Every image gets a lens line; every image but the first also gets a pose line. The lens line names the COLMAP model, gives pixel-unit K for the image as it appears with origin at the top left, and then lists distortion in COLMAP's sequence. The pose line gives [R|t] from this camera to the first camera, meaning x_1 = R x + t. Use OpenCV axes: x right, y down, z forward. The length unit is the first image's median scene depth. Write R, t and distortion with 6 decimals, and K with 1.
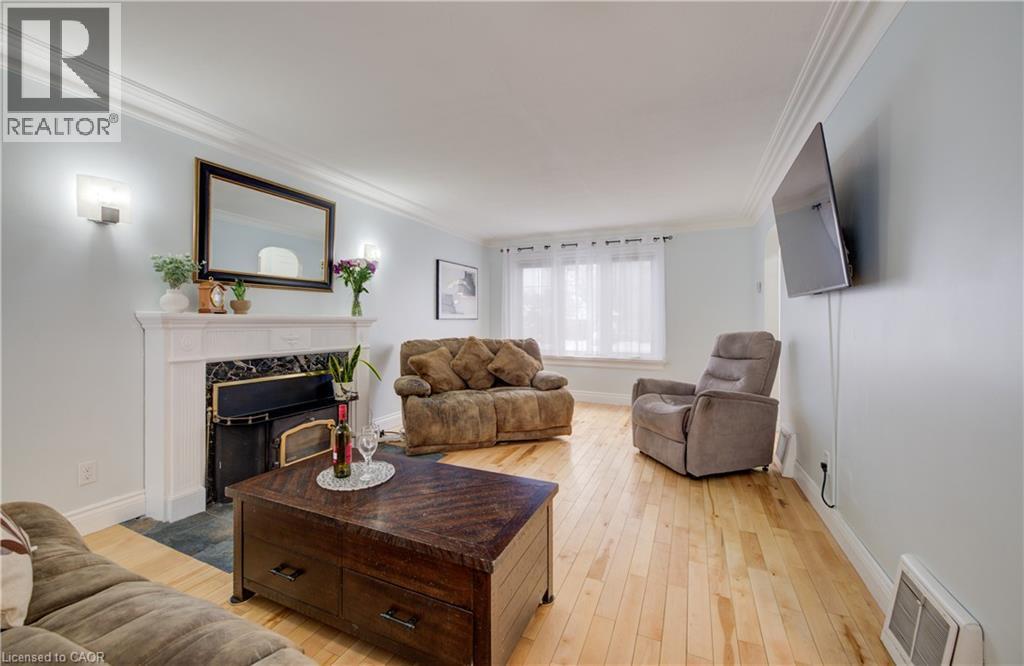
lens RADIAL K [[405.5, 0, 498.6], [0, 405.5, 316.5], [0, 0, 1]] dist [-0.000068, -0.000001]
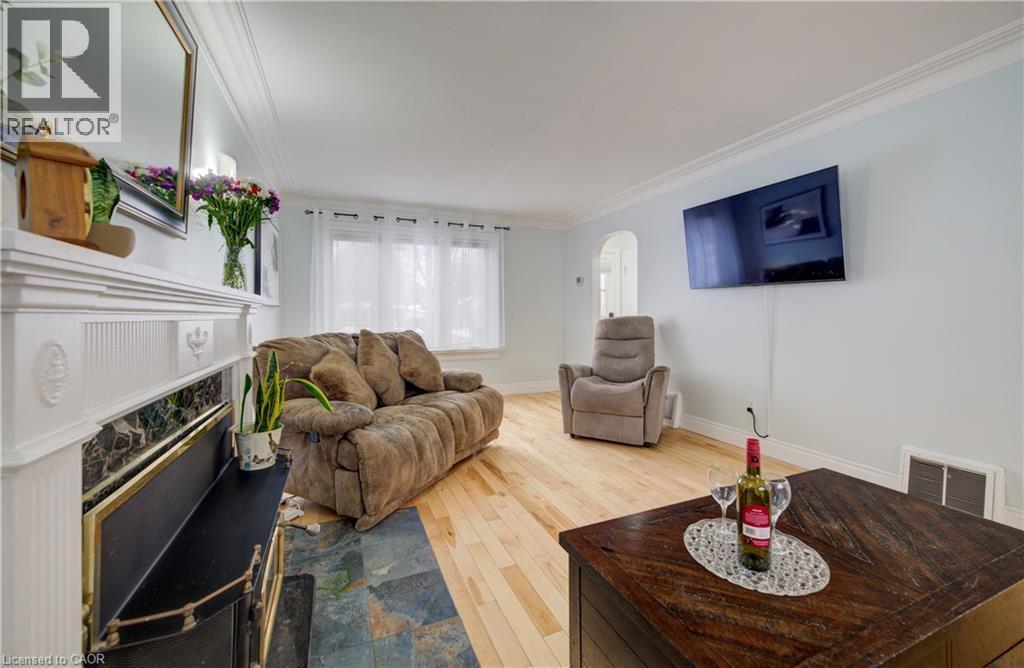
lens RADIAL K [[411.1, 0, 511.2], [0, 411.1, 309.5], [0, 0, 1]] dist [0.000863, 0.000318]
pose [[0.667792, 0.003608, 0.744339, -0.528267], [-0.003277, 0.999993, -0.001907, 0.019385], [-0.744341, -0.001165, 0.667799, 0.440620]]
